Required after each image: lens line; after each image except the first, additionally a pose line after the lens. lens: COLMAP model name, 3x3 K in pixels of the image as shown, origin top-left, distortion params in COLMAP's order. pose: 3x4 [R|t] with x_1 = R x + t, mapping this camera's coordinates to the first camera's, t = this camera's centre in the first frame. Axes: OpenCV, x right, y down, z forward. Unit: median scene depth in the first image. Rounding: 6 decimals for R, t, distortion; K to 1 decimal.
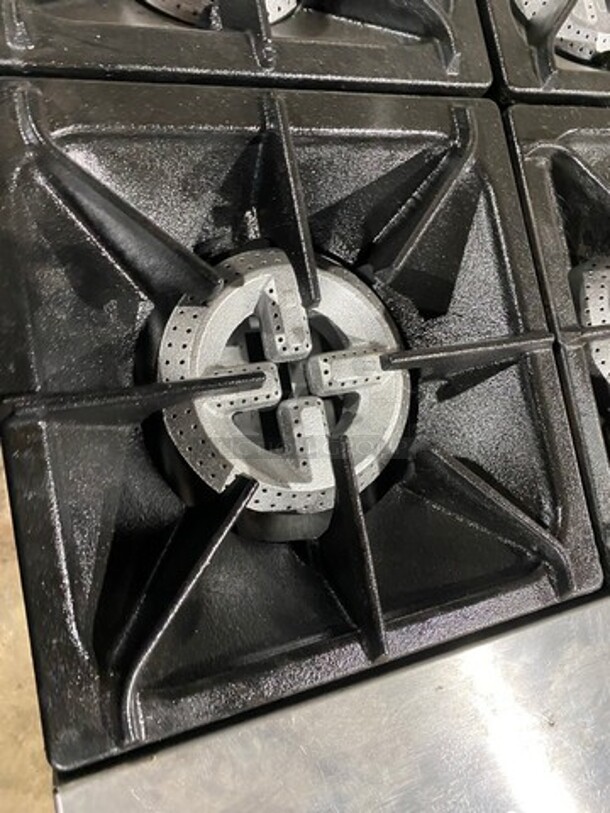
lens RADIAL K [[609.7, 0, 305.3], [0, 609.7, 406.5], [0, 0, 1]] dist [0.025246, -0.019568]
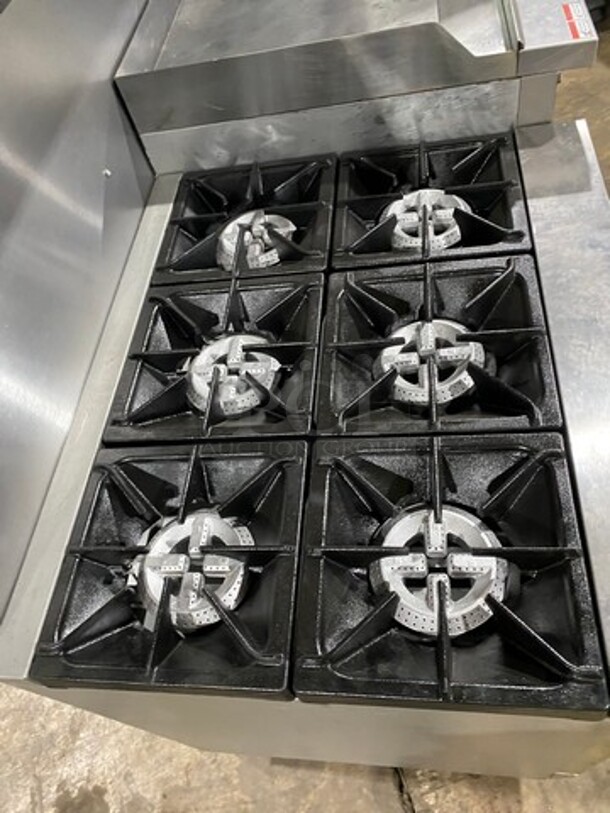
lens RADIAL K [[609.7, 0, 307.3], [0, 609.7, 403.9], [0, 0, 1]] dist [0.025246, -0.019568]
pose [[0.184051, -0.963527, 0.194270, 0.025157], [0.971757, 0.148673, -0.183263, -0.174004], [0.147697, 0.222513, 0.963677, -1.132135]]
